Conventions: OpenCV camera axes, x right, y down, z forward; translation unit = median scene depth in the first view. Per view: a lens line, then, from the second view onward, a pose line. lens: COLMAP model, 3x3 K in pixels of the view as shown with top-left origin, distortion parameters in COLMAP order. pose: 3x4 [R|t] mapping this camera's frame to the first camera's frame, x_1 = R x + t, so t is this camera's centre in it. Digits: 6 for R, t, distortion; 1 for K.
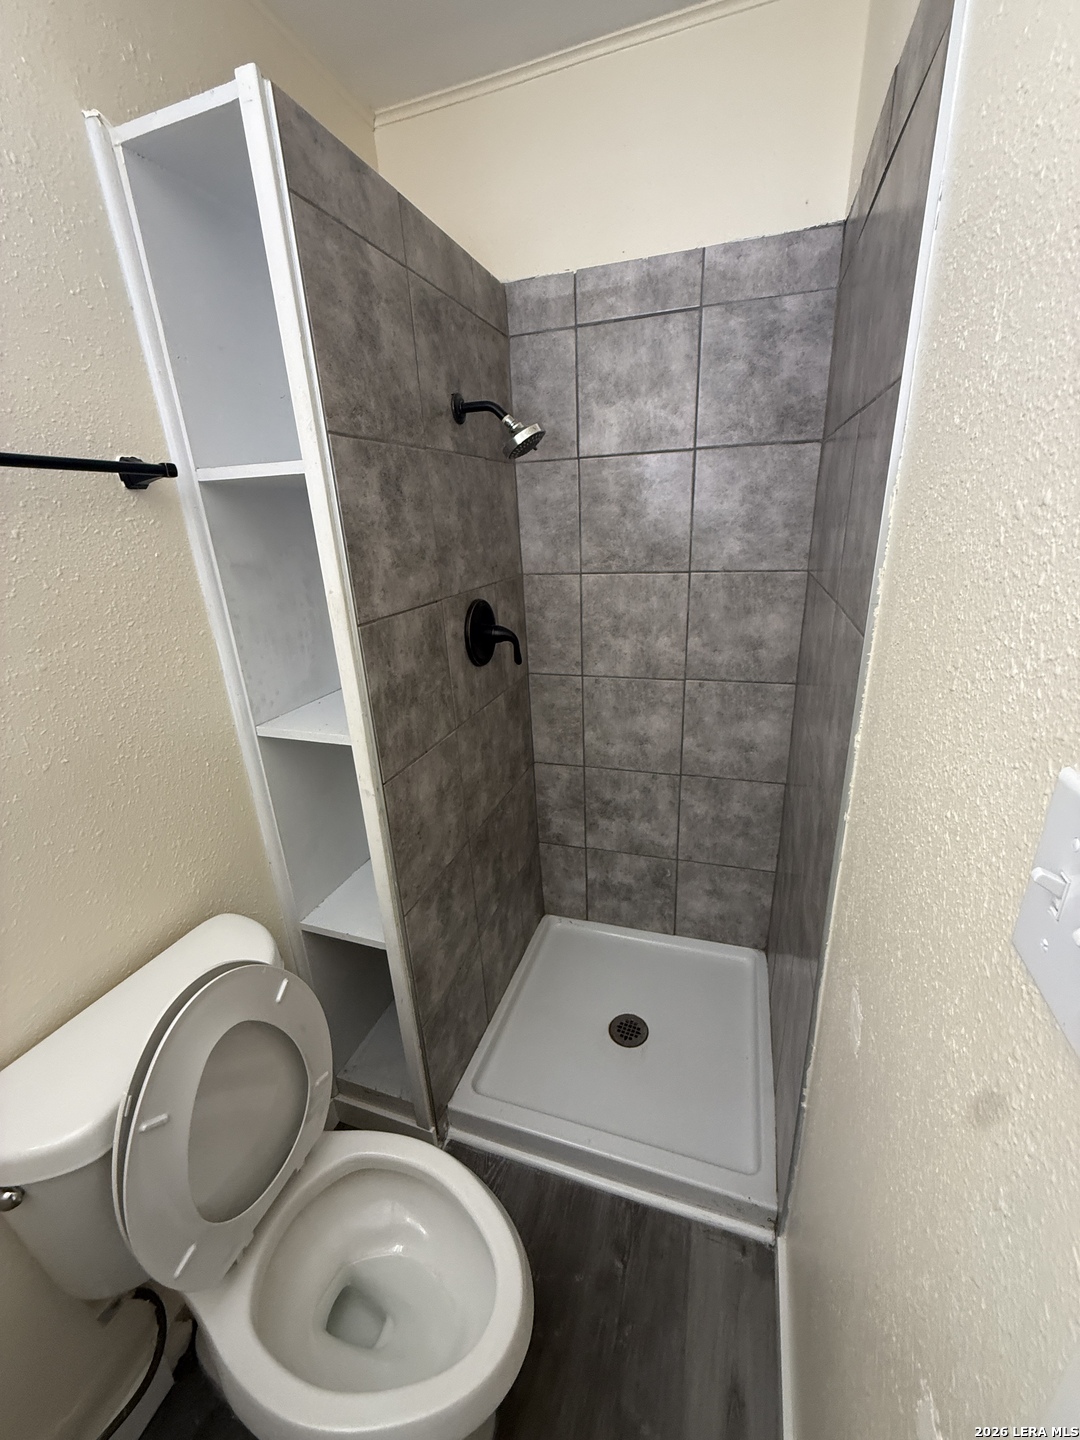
lens RADIAL K [[574.3, 0, 539.4], [0, 574.3, 725.7], [0, 0, 1]] dist [-0.001624, 0.001438]
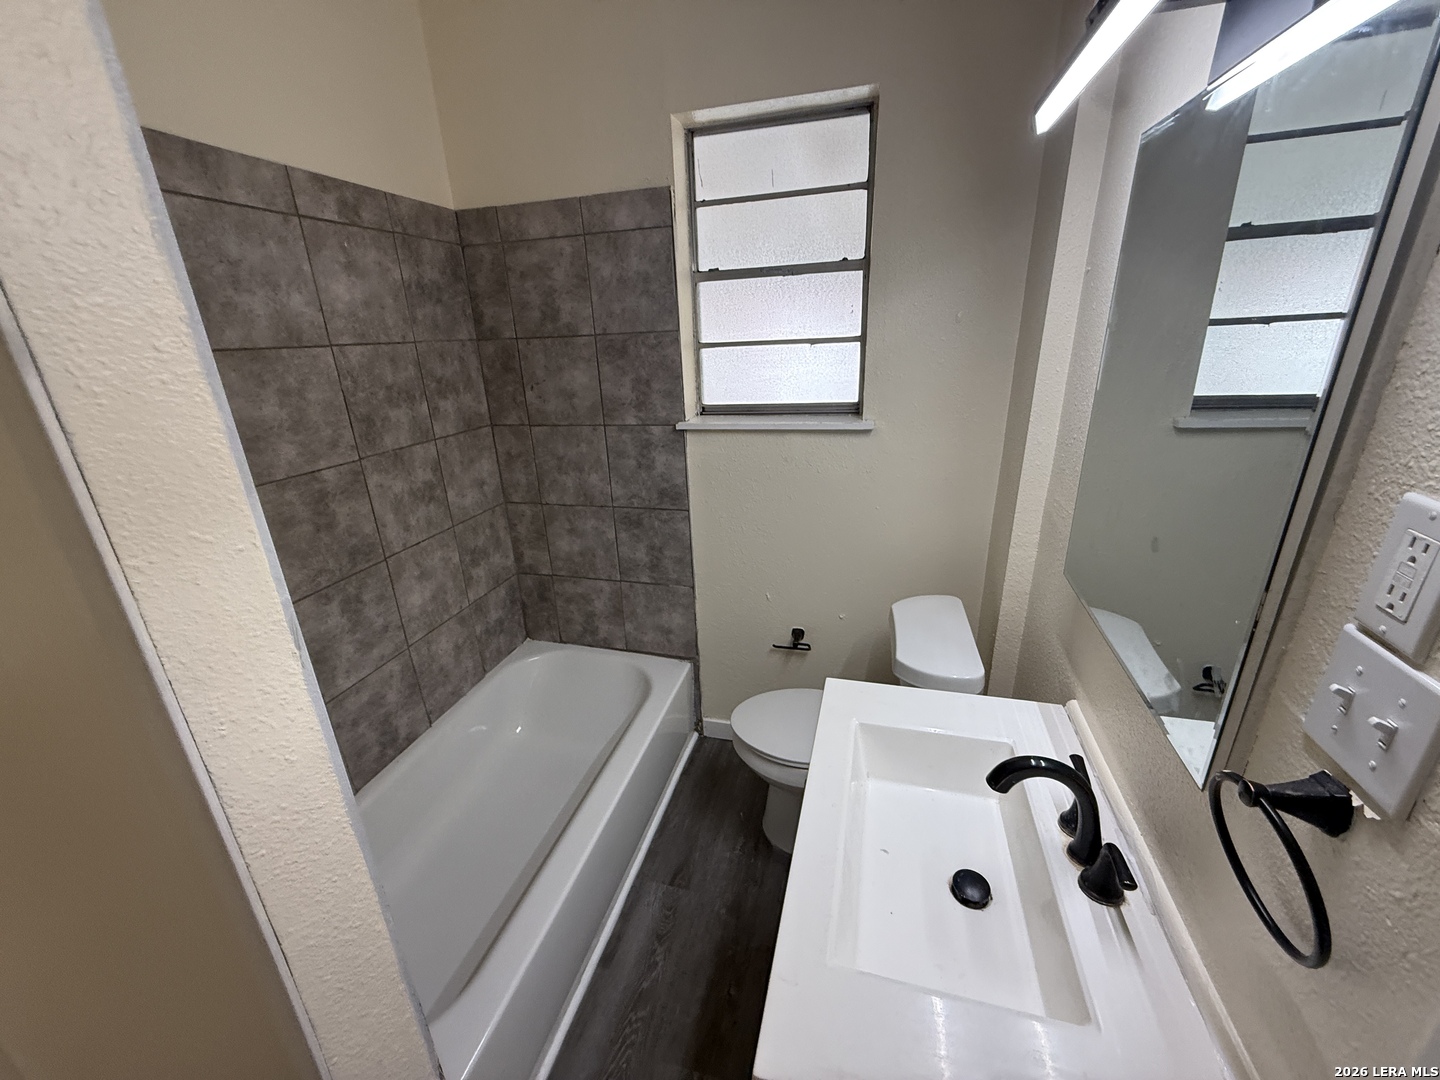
lens RADIAL K [[574.3, 0, 719.8], [0, 574.3, 536.1], [0, 0, 1]] dist [-0.001624, 0.001438]
pose [[0.997931, -0.014169, 0.062709, 0.619699], [0.013803, 0.999885, 0.006270, -0.583138], [-0.062791, -0.005392, 0.998012, -0.583236]]
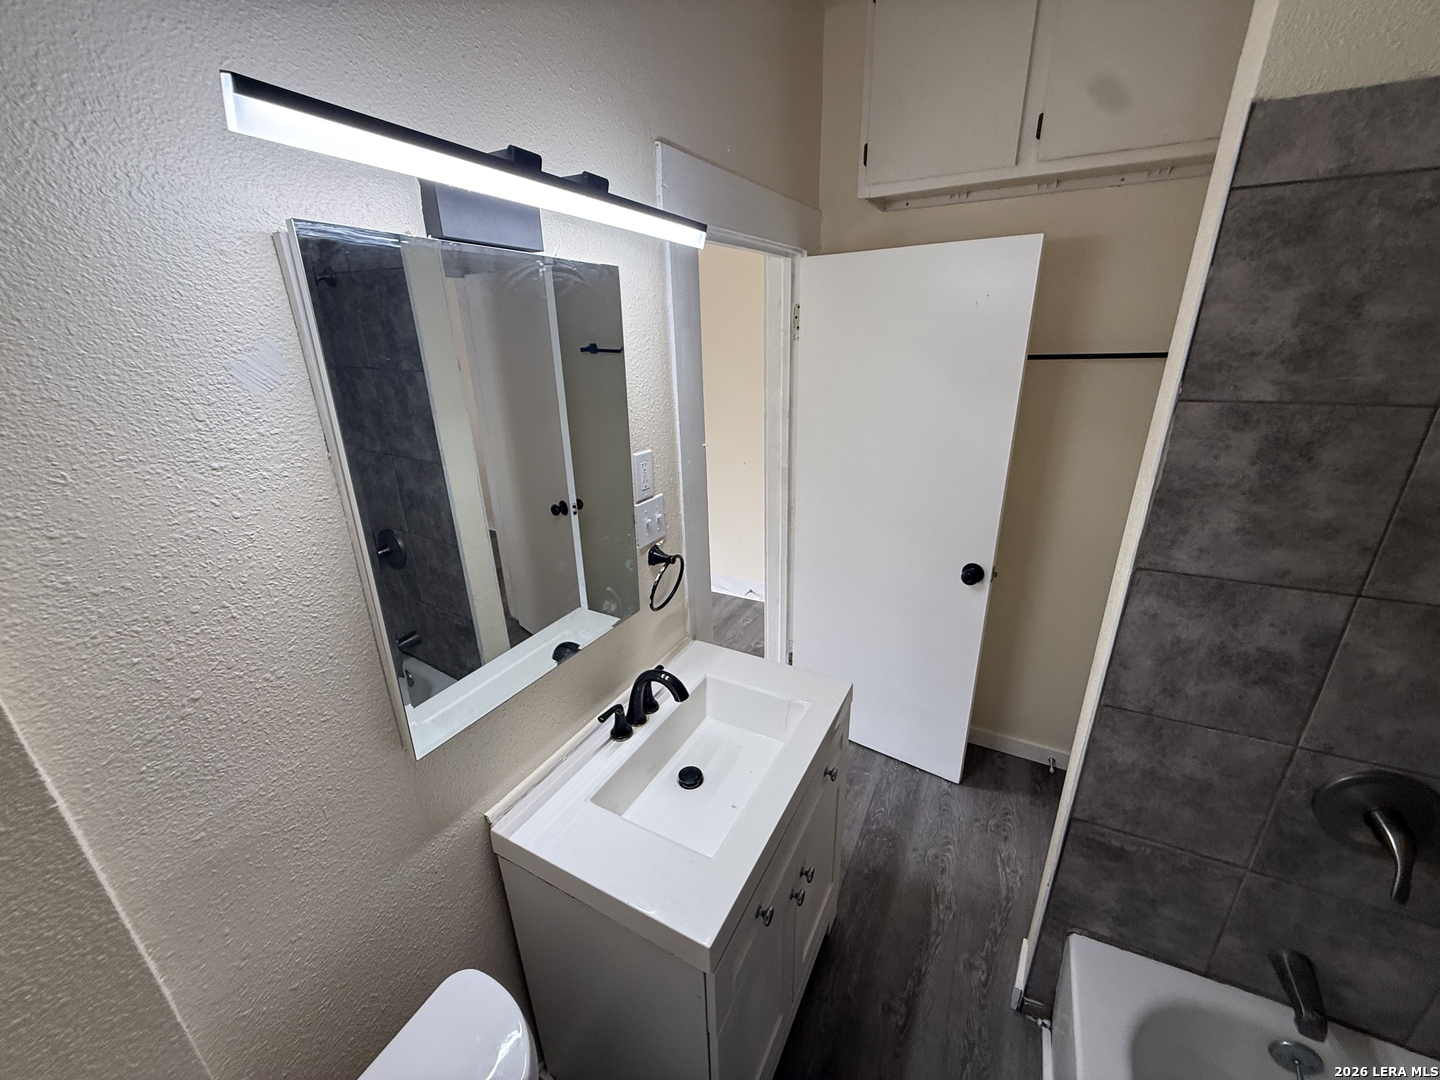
lens RADIAL K [[574.3, 0, 717.6], [0, 574.3, 540.4], [0, 0, 1]] dist [-0.001624, 0.001438]
pose [[-0.158940, 0.381905, -0.910432, 0.702825], [-0.304154, 0.858363, 0.413162, -0.390977], [0.939270, 0.342579, -0.020270, 0.254350]]
